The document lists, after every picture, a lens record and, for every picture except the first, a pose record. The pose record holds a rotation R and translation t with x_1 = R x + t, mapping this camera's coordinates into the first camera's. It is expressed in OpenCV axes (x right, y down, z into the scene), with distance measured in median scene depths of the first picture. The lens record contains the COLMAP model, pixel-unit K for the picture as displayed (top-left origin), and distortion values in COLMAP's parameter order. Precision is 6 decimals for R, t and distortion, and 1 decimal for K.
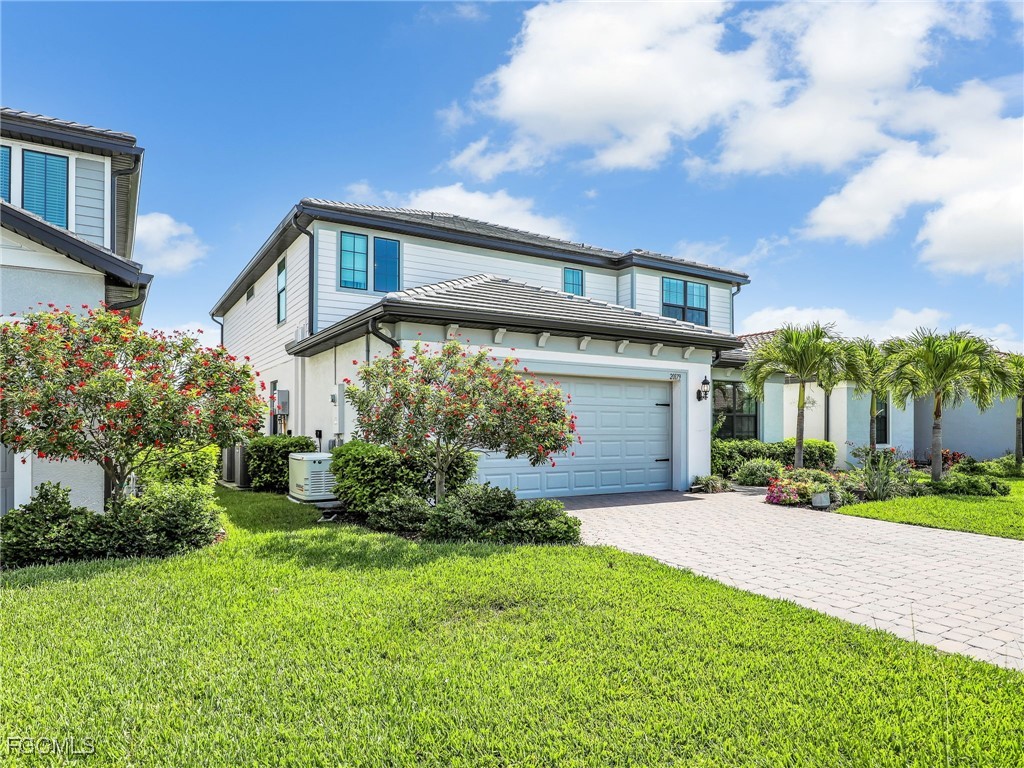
lens RADIAL K [[639.2, 0, 512.0], [0, 639.2, 384.0], [0, 0, 1]] dist [-0.001424, 0.000827]
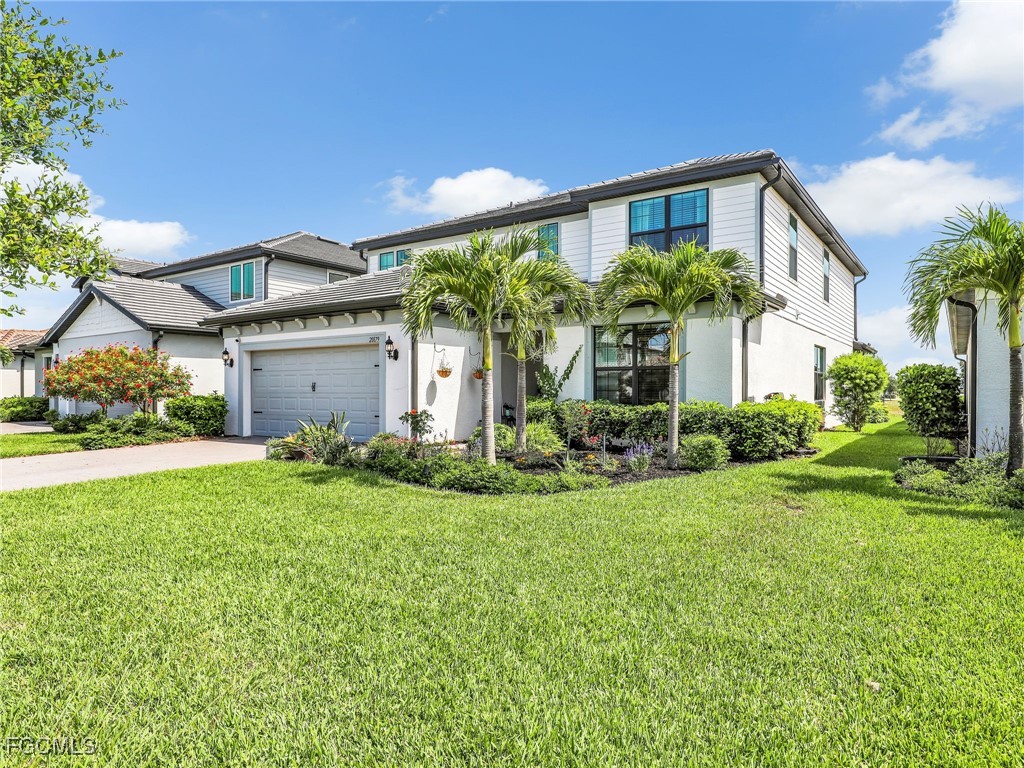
lens RADIAL K [[639.2, 0, 512.0], [0, 639.2, 384.0], [0, 0, 1]] dist [-0.001424, 0.000827]
pose [[0.402970, -0.015013, -0.915090, 1.330274], [0.061631, 0.998041, 0.010767, 0.066004], [0.913136, -0.060737, 0.403105, 0.761373]]
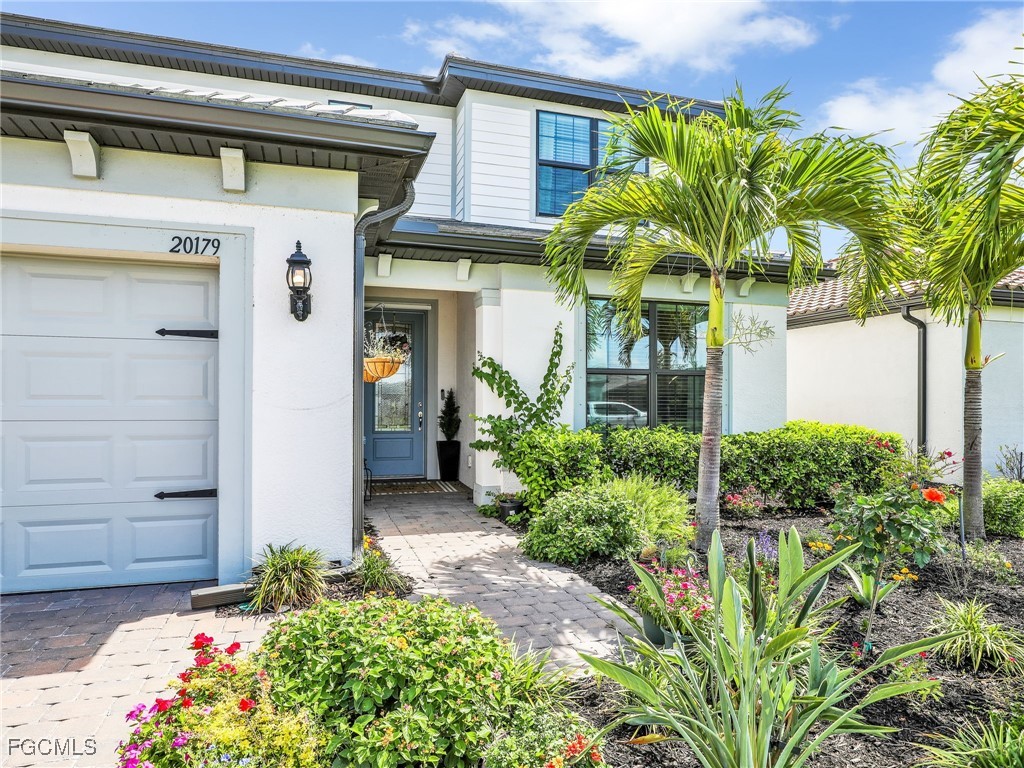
lens RADIAL K [[639.2, 0, 512.0], [0, 639.2, 384.0], [0, 0, 1]] dist [-0.001424, 0.000827]
pose [[0.971599, -0.008879, -0.236466, 0.486321], [0.018187, 0.999142, 0.037207, 0.049914], [0.235933, -0.040451, 0.970927, 0.705909]]
